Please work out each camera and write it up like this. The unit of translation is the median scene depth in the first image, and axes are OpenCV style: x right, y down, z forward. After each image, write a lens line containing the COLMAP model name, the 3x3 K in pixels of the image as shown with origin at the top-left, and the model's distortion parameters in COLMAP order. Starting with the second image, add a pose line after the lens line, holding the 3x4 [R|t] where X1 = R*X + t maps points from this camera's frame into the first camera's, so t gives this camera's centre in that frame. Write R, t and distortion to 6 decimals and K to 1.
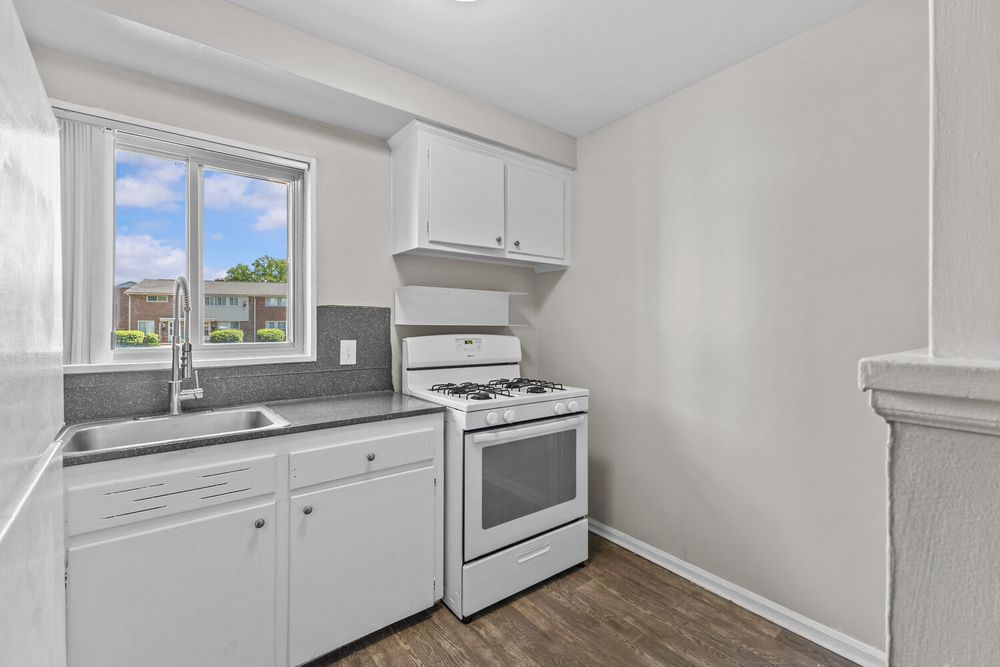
lens RADIAL K [[431.2, 0, 500.7], [0, 431.2, 325.5], [0, 0, 1]] dist [0.007225, -0.000507]
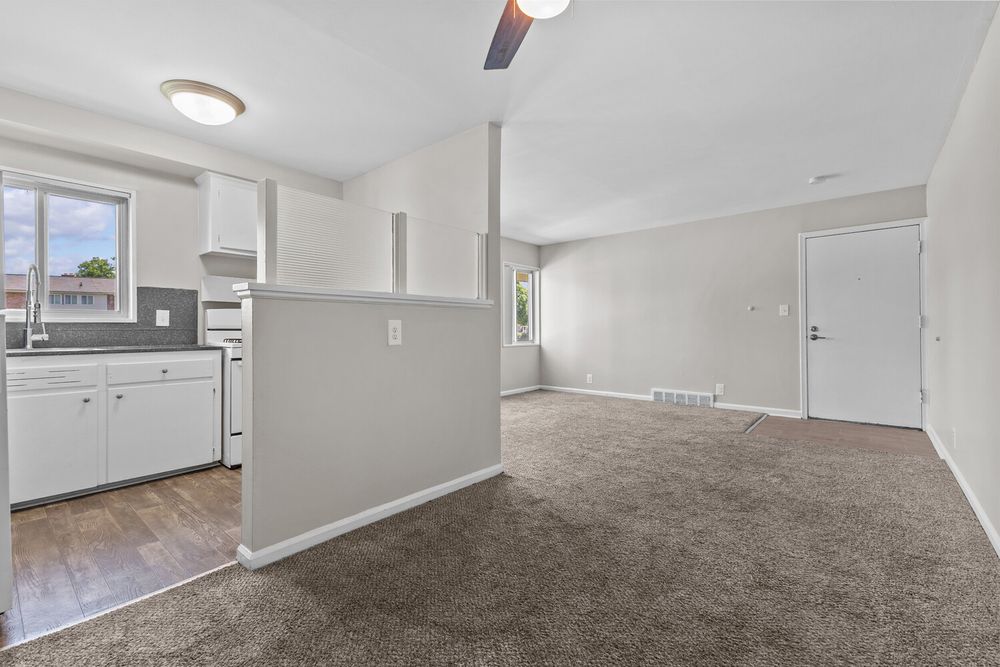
lens RADIAL K [[429.5, 0, 505.4], [0, 429.5, 329.1], [0, 0, 1]] dist [0.005110, -0.000994]
pose [[0.976936, -0.003809, 0.213498, 0.517860], [0.003585, 0.999993, 0.001436, 0.105907], [-0.213501, -0.000638, 0.976943, -0.765212]]
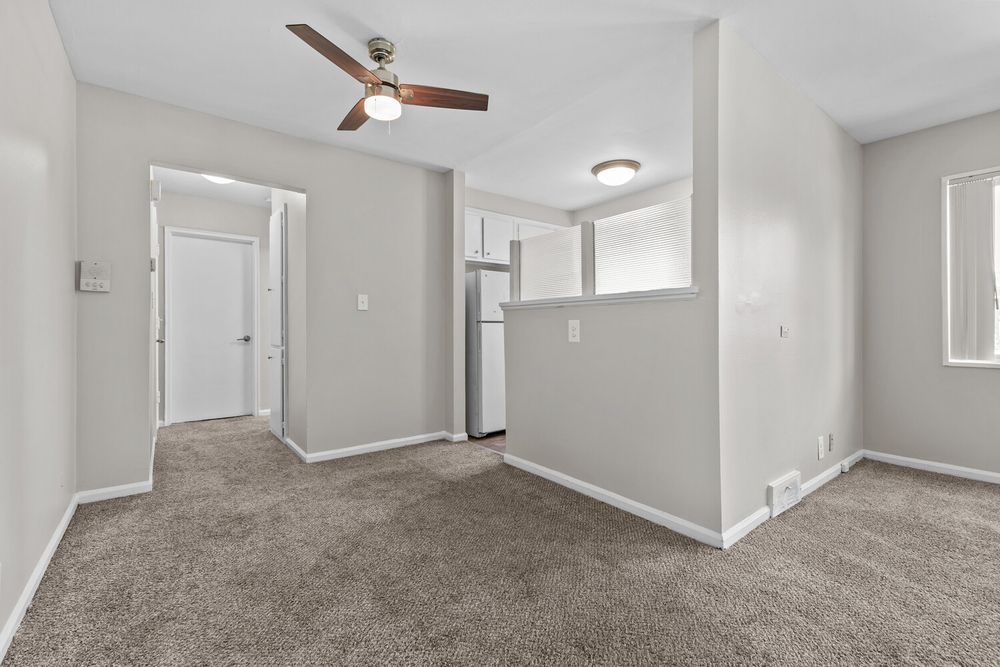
lens RADIAL K [[431.2, 0, 500.7], [0, 431.2, 325.5], [0, 0, 1]] dist [0.007225, -0.000507]
pose [[0.003338, -0.009931, -0.999945, 1.698119], [0.004995, 0.999938, -0.009915, 0.110335], [0.999982, -0.004962, 0.003387, 0.118935]]
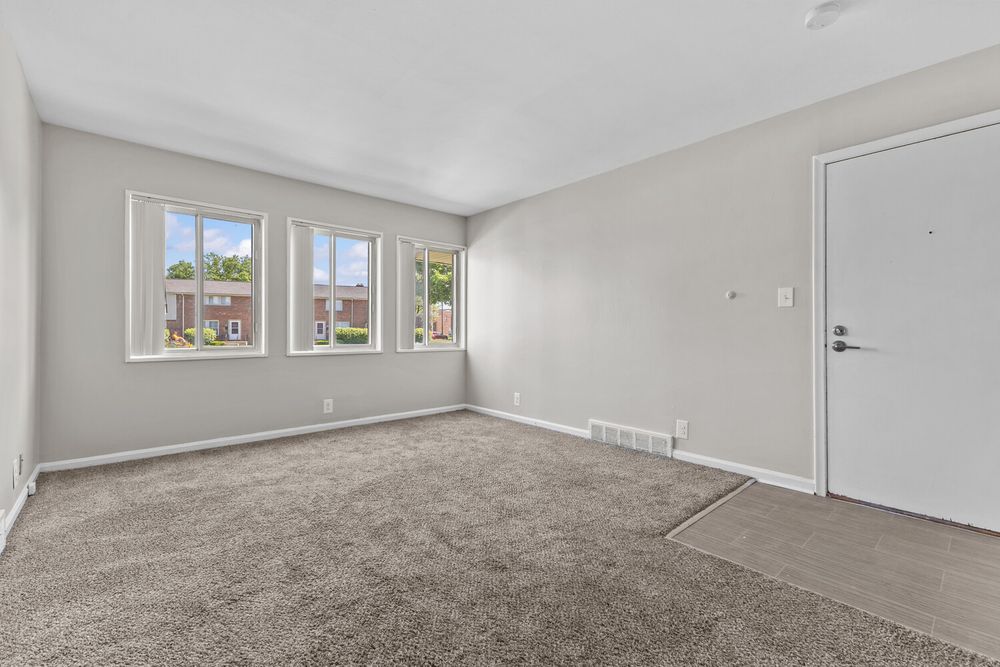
lens RADIAL K [[429.5, 0, 505.4], [0, 429.5, 329.1], [0, 0, 1]] dist [0.005110, -0.000994]
pose [[0.997304, 0.002031, 0.073350, 1.528653], [-0.002284, 0.999992, 0.003356, 0.106769], [-0.073343, -0.003515, 0.997301, -0.064290]]
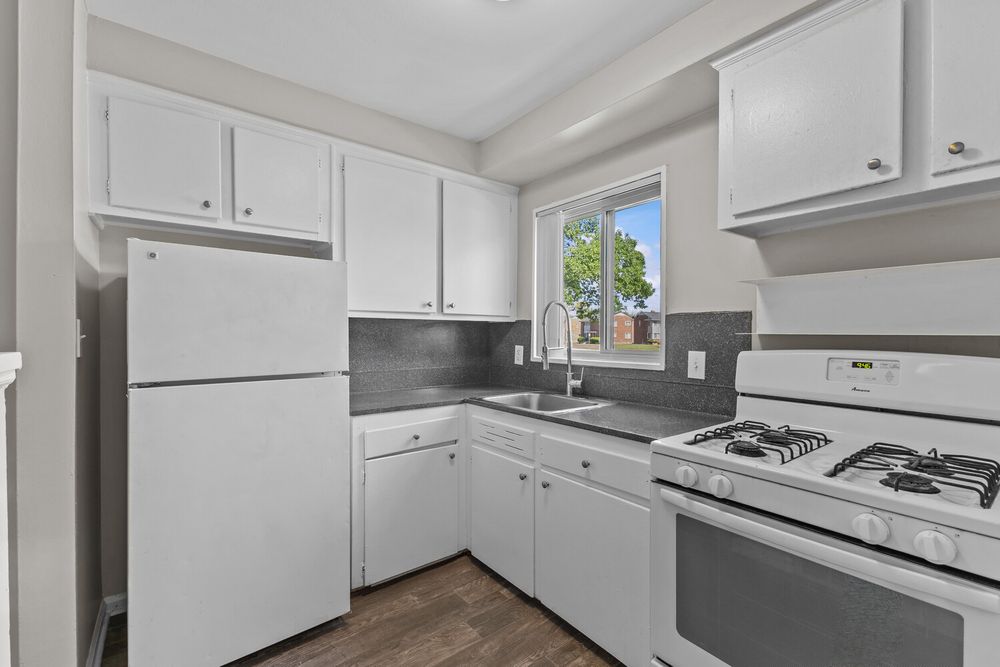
lens RADIAL K [[438.9, 0, 519.5], [0, 438.9, 340.7], [0, 0, 1]] dist [0.011079, -0.000097]
pose [[0.025152, 0.015631, -0.999561, 0.554743], [-0.002597, 0.999875, 0.015571, -0.000560], [0.999680, 0.002204, 0.025190, 0.627761]]
